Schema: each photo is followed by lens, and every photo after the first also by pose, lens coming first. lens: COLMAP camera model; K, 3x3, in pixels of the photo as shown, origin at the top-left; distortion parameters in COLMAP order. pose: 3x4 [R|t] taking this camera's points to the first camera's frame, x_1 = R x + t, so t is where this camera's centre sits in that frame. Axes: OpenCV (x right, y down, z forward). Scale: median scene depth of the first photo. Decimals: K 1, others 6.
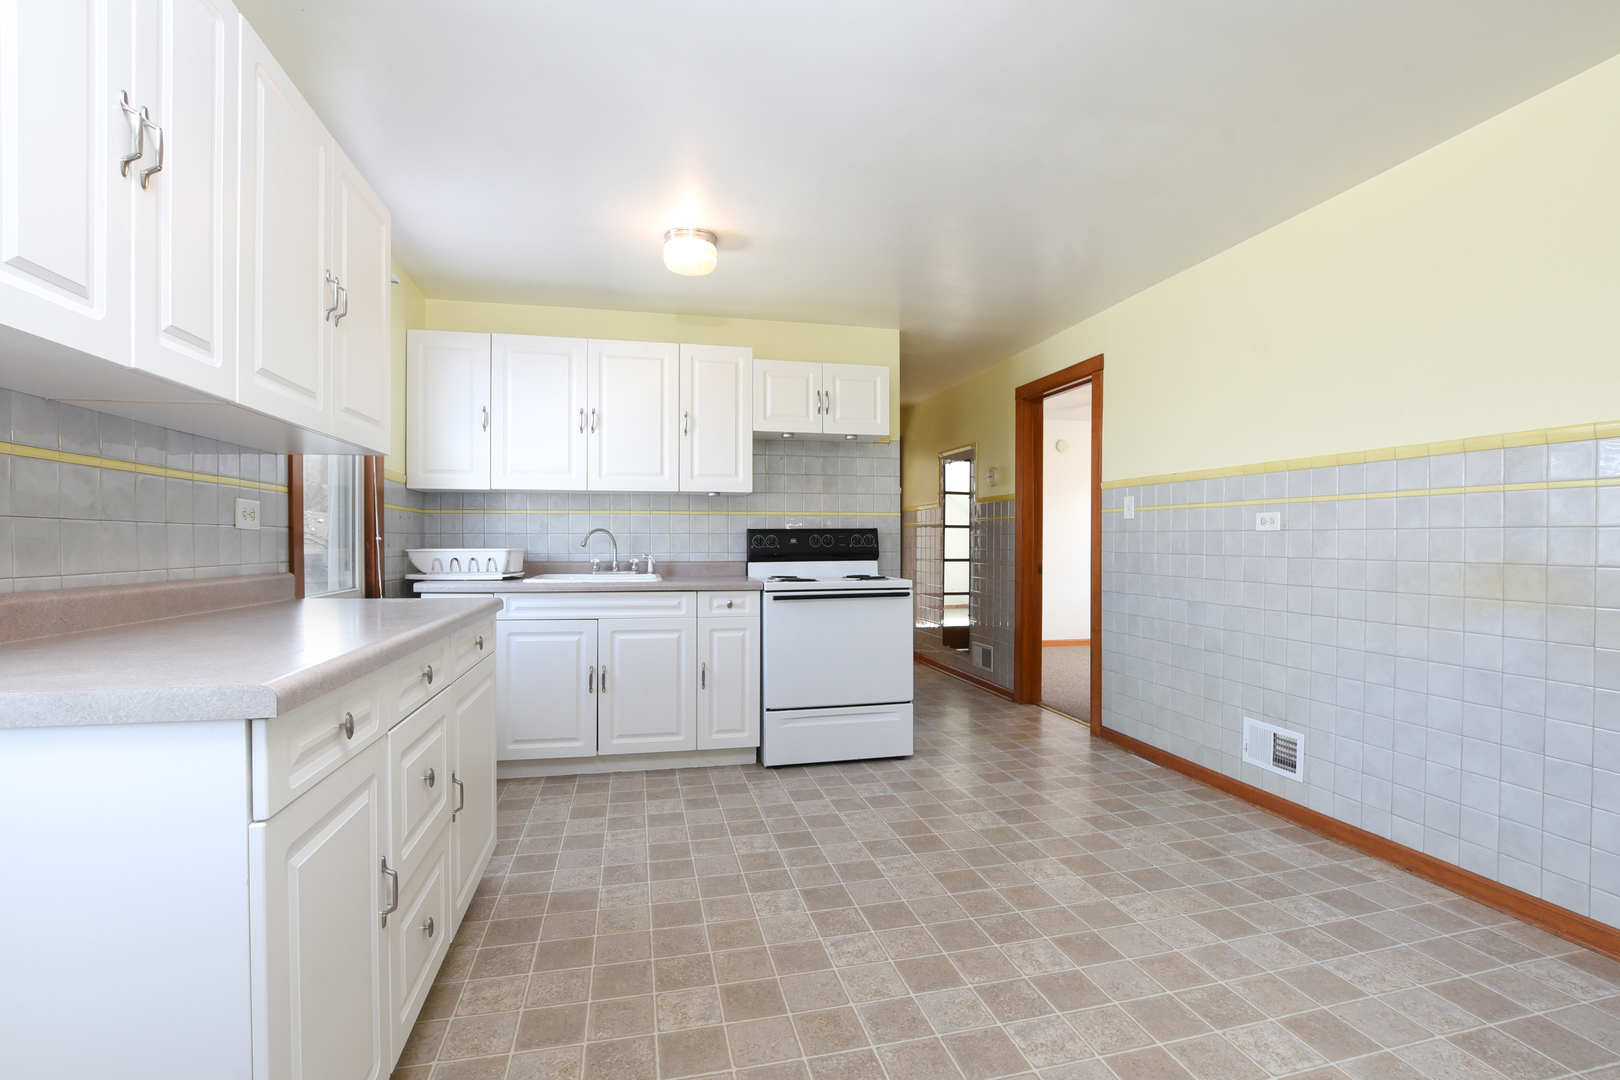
lens RADIAL K [[723.0, 0, 818.8], [0, 723.0, 536.1], [0, 0, 1]] dist [-0.035845, 0.004237]
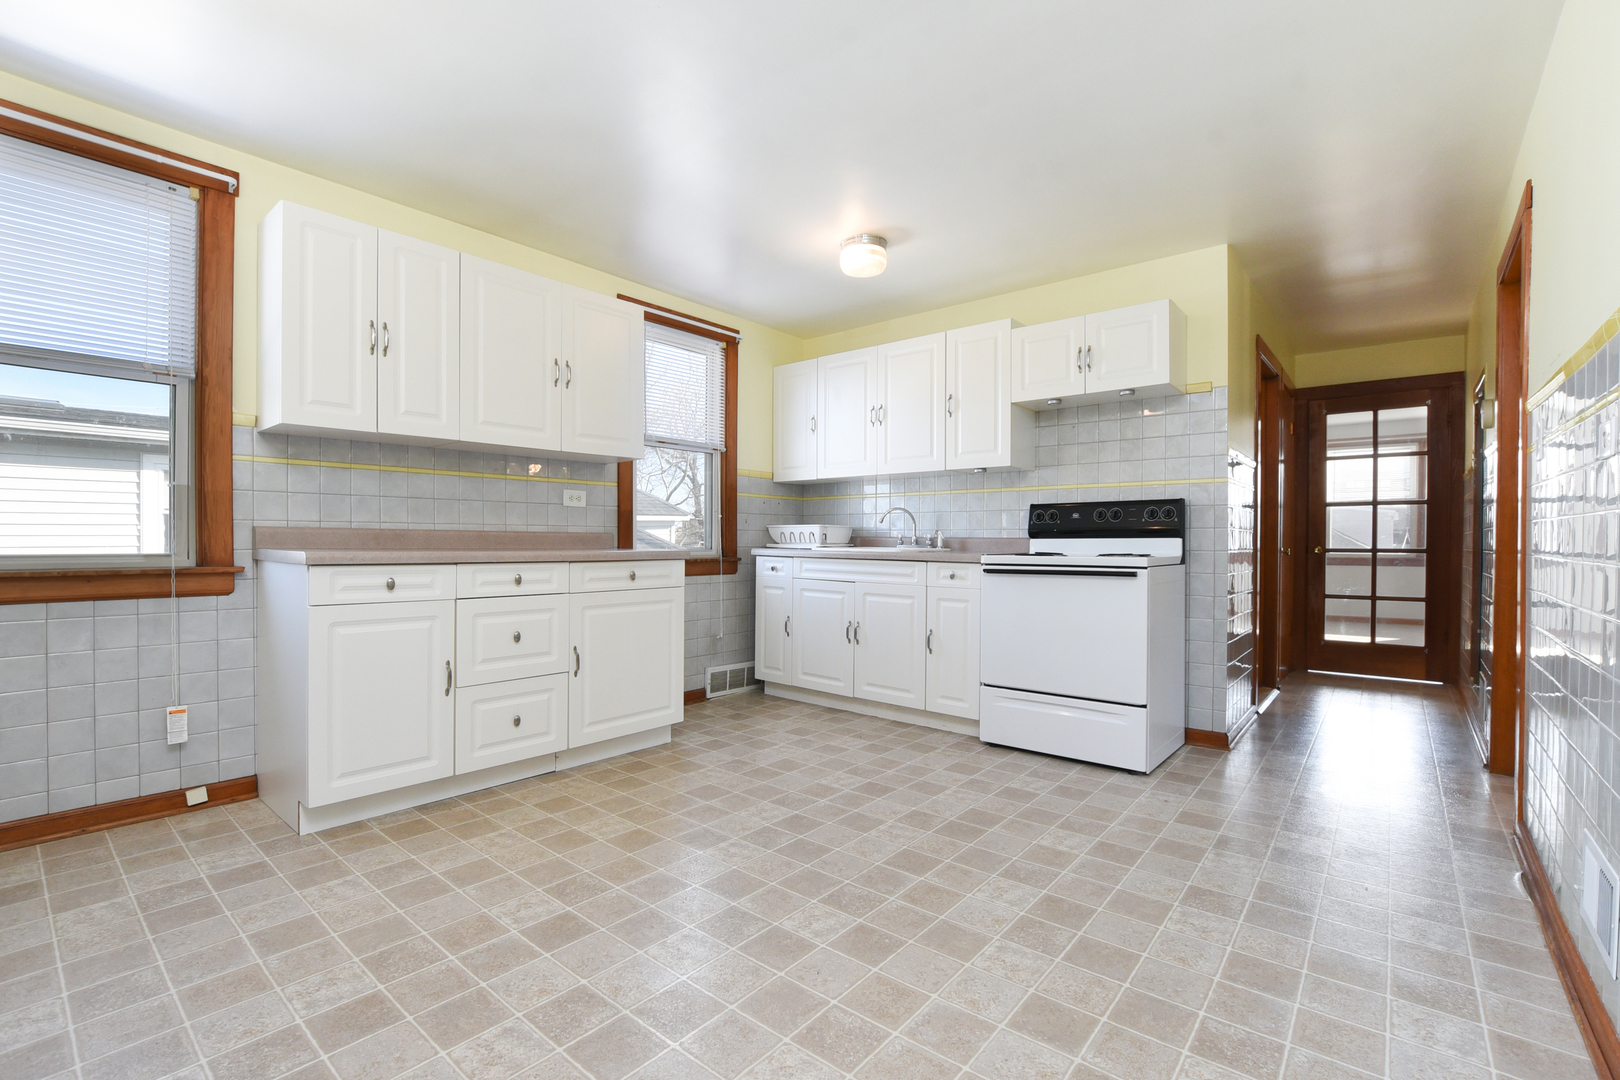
lens RADIAL K [[723.0, 0, 816.1], [0, 723.0, 533.1], [0, 0, 1]] dist [-0.035845, 0.004237]
pose [[0.594419, -0.004379, -0.804144, 0.648652], [0.001156, 0.999989, -0.004591, 0.042059], [0.804155, 0.001799, 0.594417, 0.253369]]
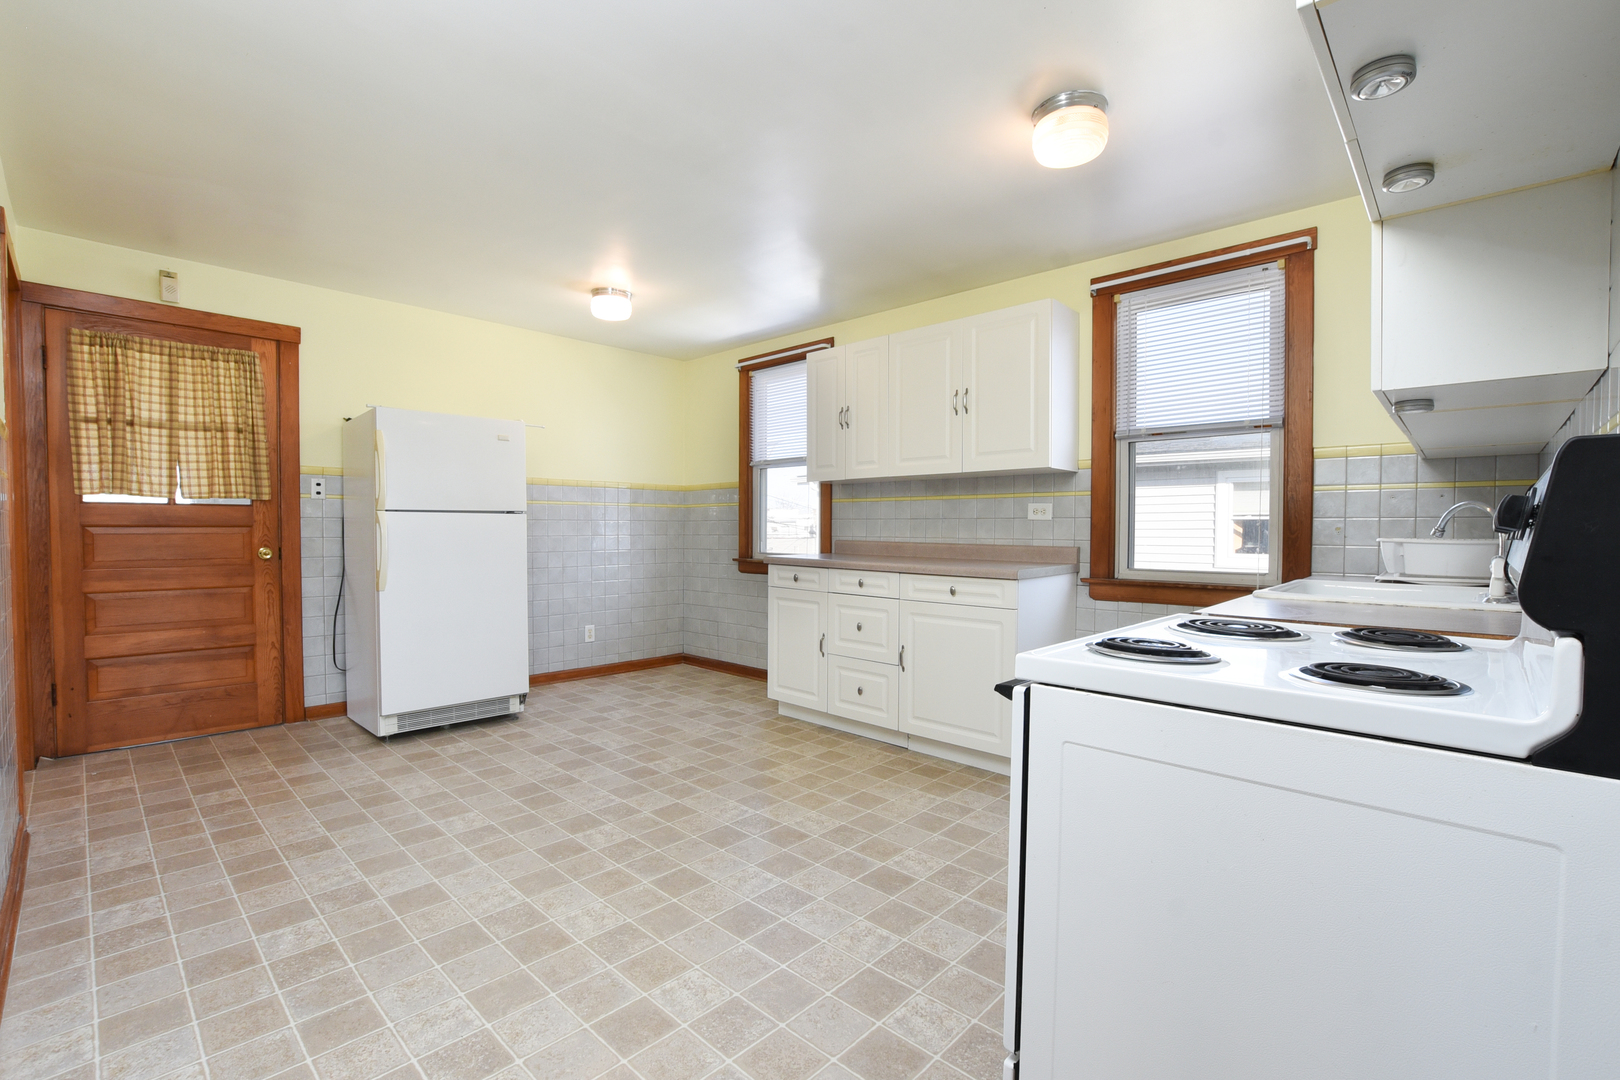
lens RADIAL K [[723.0, 0, 805.2], [0, 723.0, 533.1], [0, 0, 1]] dist [-0.035845, 0.004237]
pose [[-0.848934, 0.001339, -0.528497, 0.413959], [-0.000836, 0.999992, 0.003878, 0.010807], [0.528498, 0.003734, -0.848926, 1.398633]]
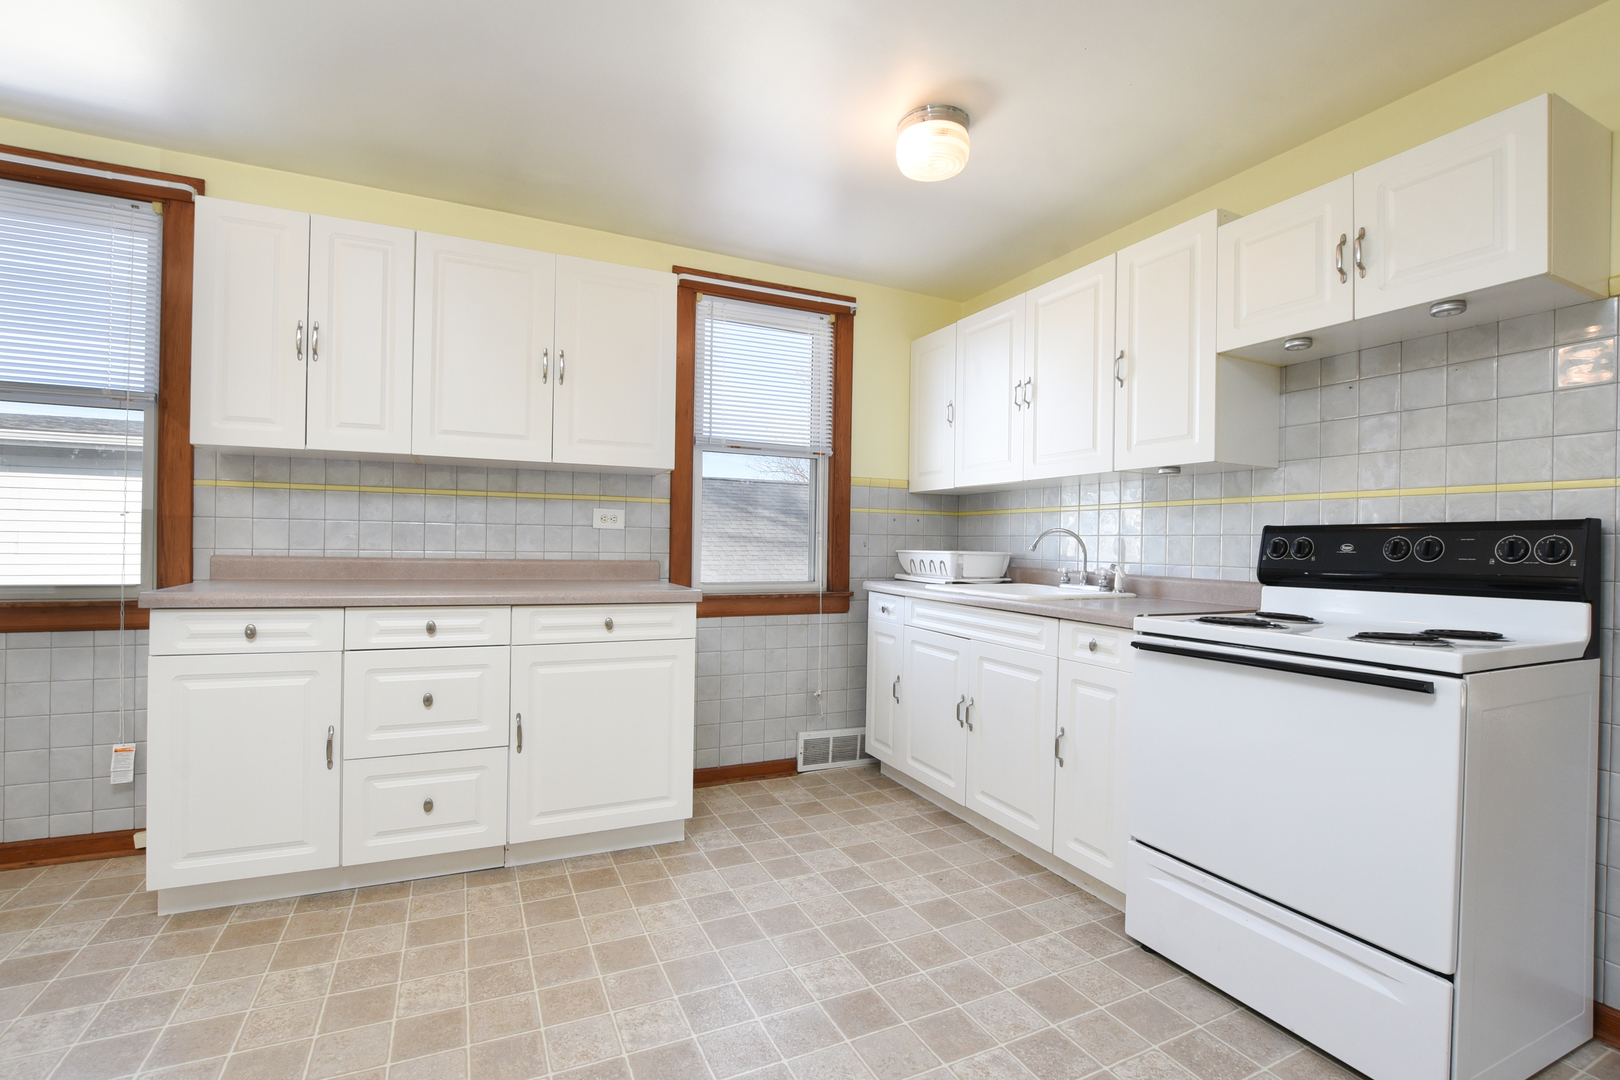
lens RADIAL K [[723.0, 0, 810.8], [0, 723.0, 540.0], [0, 0, 1]] dist [-0.035845, 0.004237]
pose [[0.199846, -0.000560, -0.979827, 0.480415], [-0.010388, 0.999942, -0.002690, 0.008054], [0.979772, 0.010716, 0.199829, 0.697694]]
